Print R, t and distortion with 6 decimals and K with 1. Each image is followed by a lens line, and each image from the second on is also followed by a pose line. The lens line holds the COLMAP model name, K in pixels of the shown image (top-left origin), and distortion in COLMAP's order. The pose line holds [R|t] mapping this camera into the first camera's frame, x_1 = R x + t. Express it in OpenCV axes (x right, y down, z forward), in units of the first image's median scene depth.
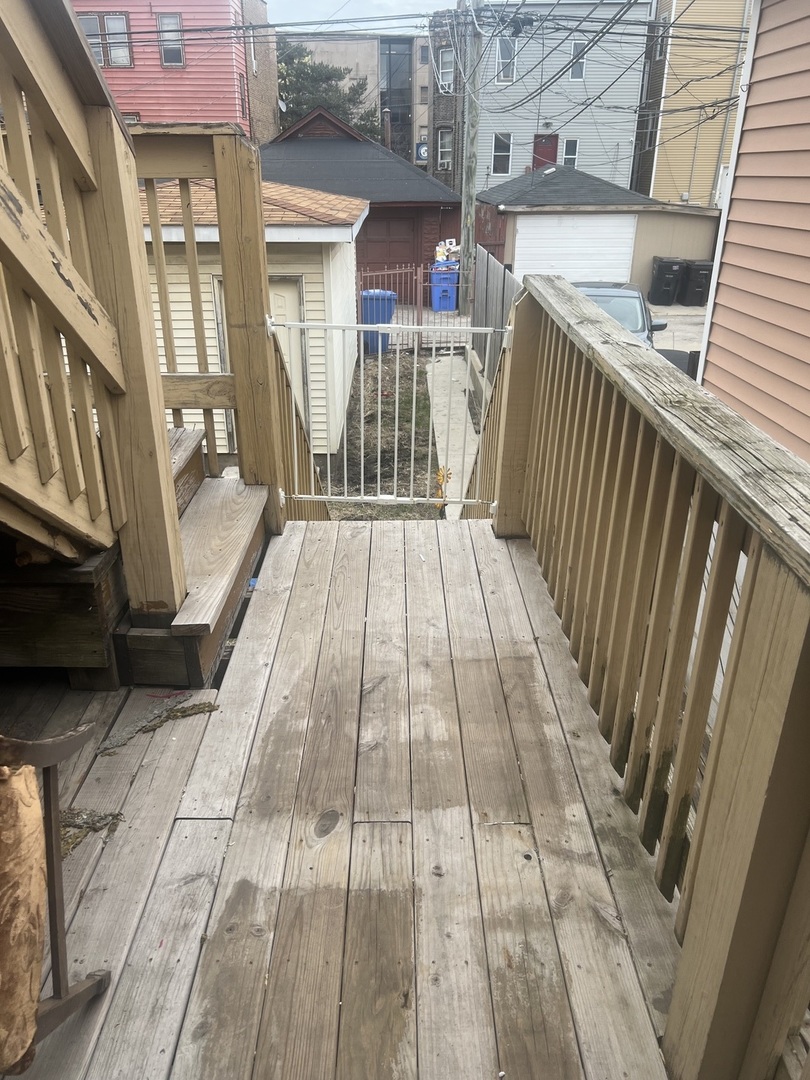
lens RADIAL K [[809.2, 0, 403.5], [0, 809.2, 539.9], [0, 0, 1]] dist [0.052864, -0.053660]
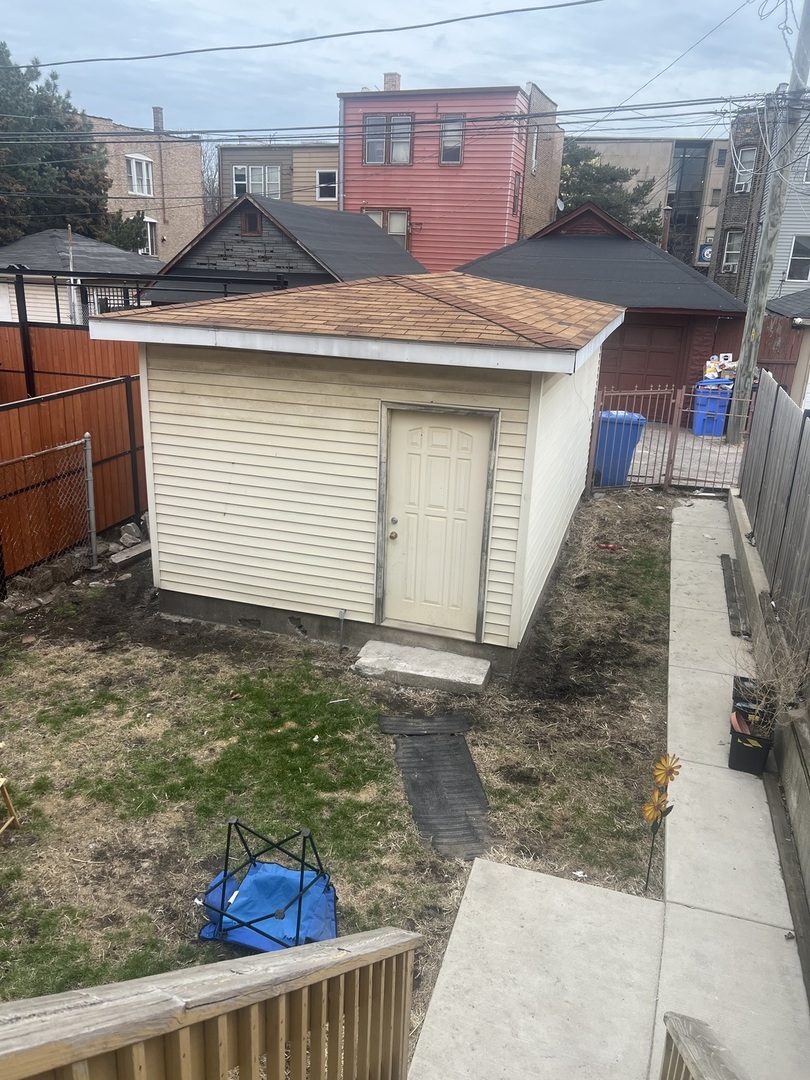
lens RADIAL K [[809.2, 0, 400.6], [0, 809.2, 519.5], [0, 0, 1]] dist [0.052864, -0.053660]
pose [[0.948337, 0.129450, -0.289653, 0.005727], [-0.163917, 0.981596, -0.097982, -0.066821], [0.271638, 0.140399, 0.952103, 0.140669]]
